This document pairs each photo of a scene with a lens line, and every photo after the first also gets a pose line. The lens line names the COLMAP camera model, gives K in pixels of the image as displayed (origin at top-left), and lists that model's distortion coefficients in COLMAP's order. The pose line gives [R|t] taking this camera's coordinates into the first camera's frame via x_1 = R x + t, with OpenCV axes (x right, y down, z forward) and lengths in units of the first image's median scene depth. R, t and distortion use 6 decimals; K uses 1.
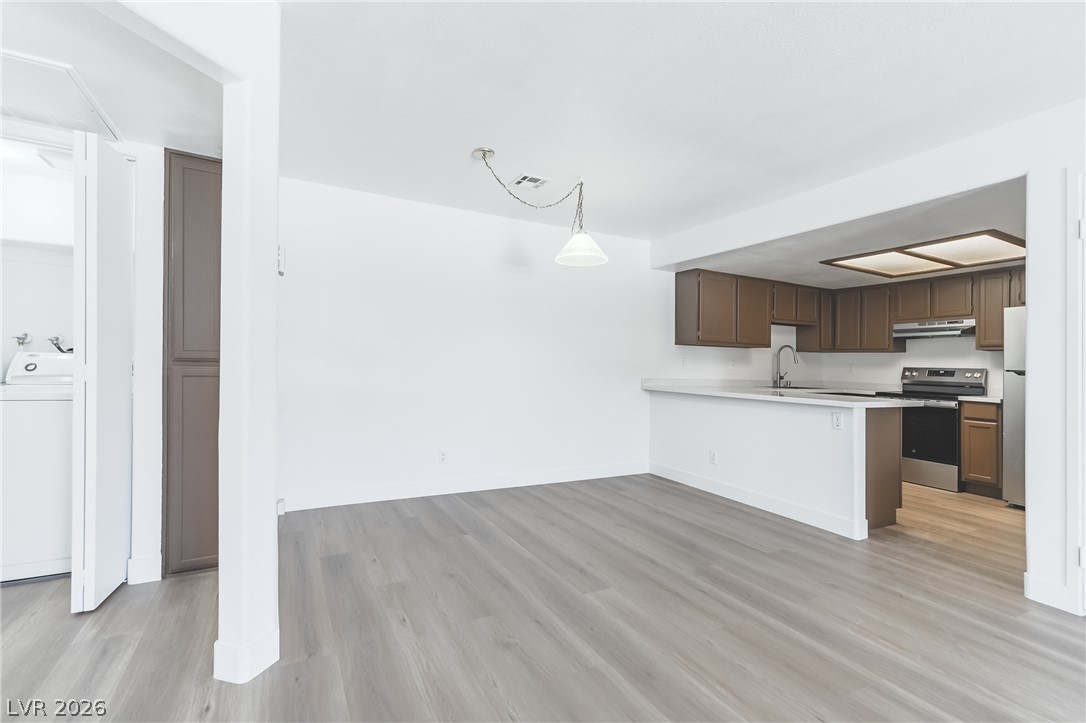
lens RADIAL K [[491.4, 0, 581.5], [0, 491.4, 353.9], [0, 0, 1]] dist [0.003506, 0.000521]
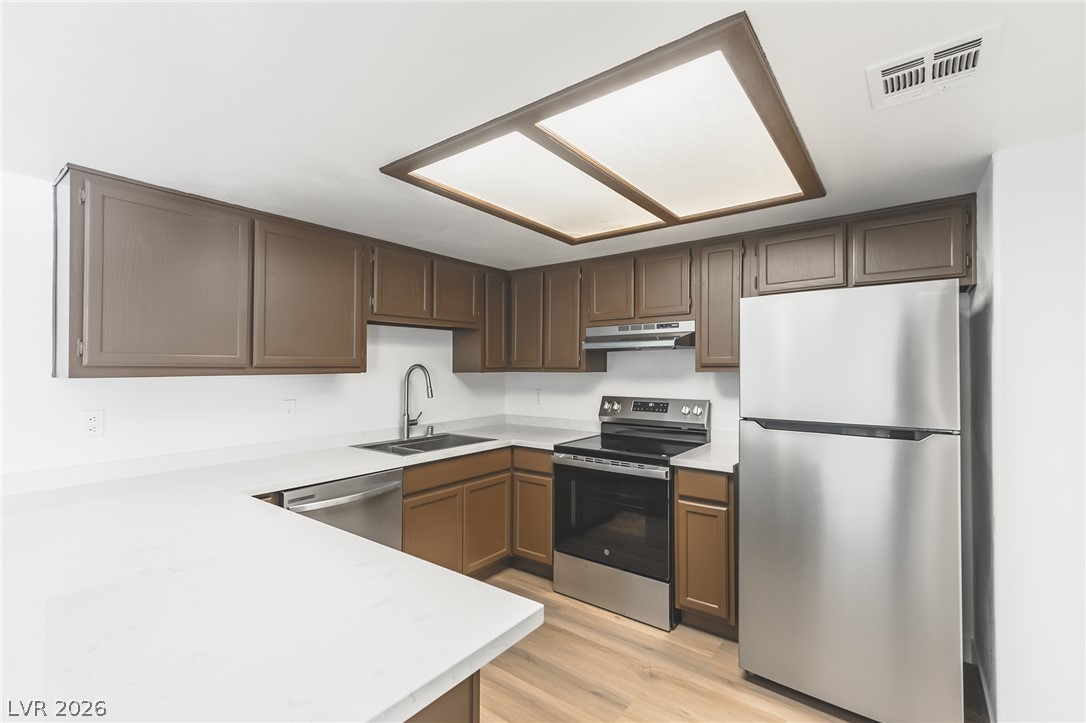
lens RADIAL K [[473.4, 0, 545.6], [0, 473.4, 372.4], [0, 0, 1]] dist [0.031525, 0.000321]
pose [[0.932031, -0.025706, 0.361465, 0.406798], [0.012381, 0.999157, 0.039134, -0.031602], [-0.362166, -0.031999, 0.931564, 0.509355]]
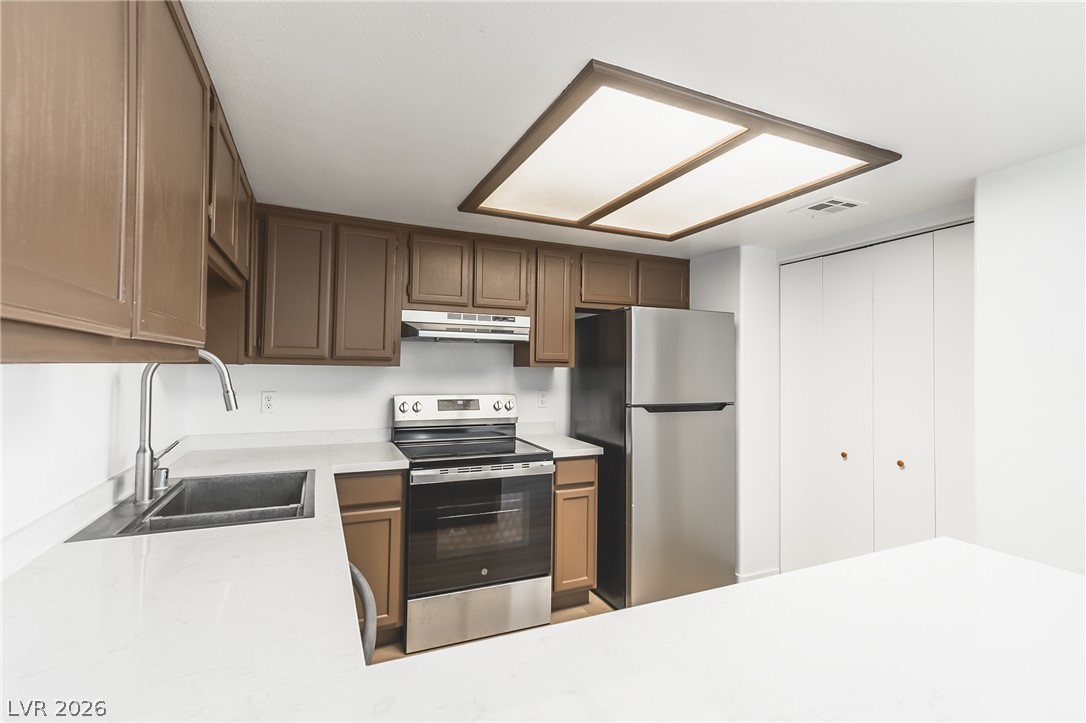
lens RADIAL K [[502.1, 0, 547.2], [0, 502.1, 364.9], [0, 0, 1]] dist [0.041071, 0.000227]
pose [[0.120036, -0.014292, 0.992667, 0.170120], [-0.037201, 0.999129, 0.018884, -0.022884], [-0.992072, -0.039195, 0.119400, 0.871575]]
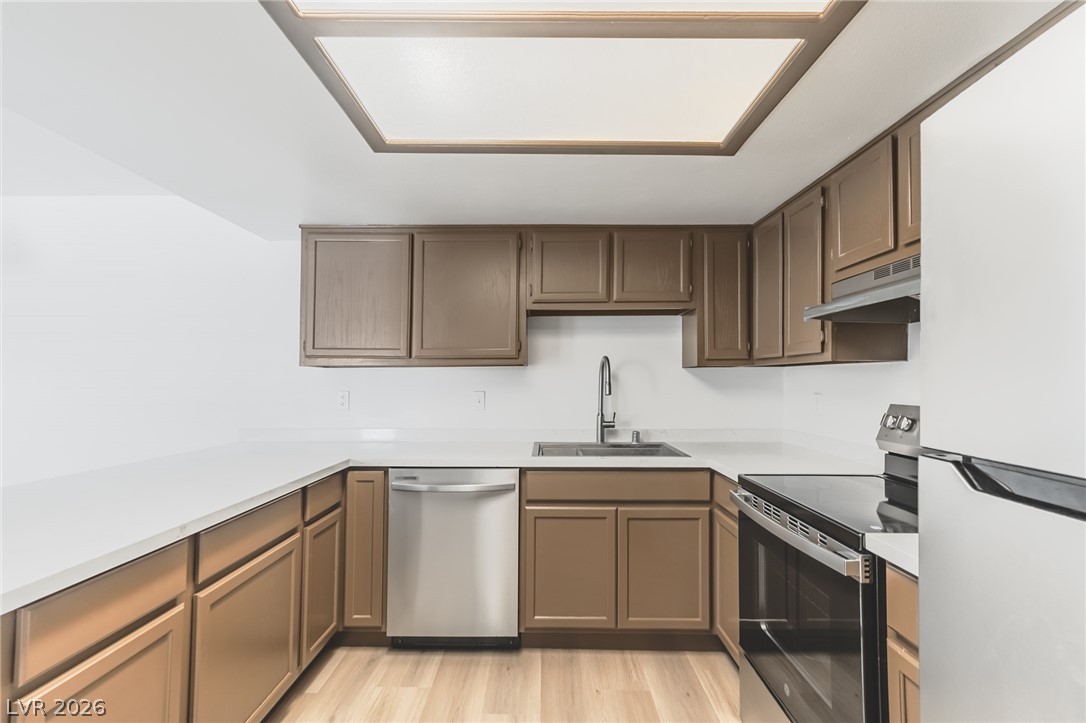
lens RADIAL K [[493.7, 0, 543.0], [0, 493.7, 361.5], [0, 0, 1]] dist [0.000797, 0.000827]
pose [[0.848336, -0.041010, -0.527867, 0.705988], [0.032030, 0.999145, -0.026149, -0.002200], [0.528488, 0.005275, 0.848924, 0.640180]]
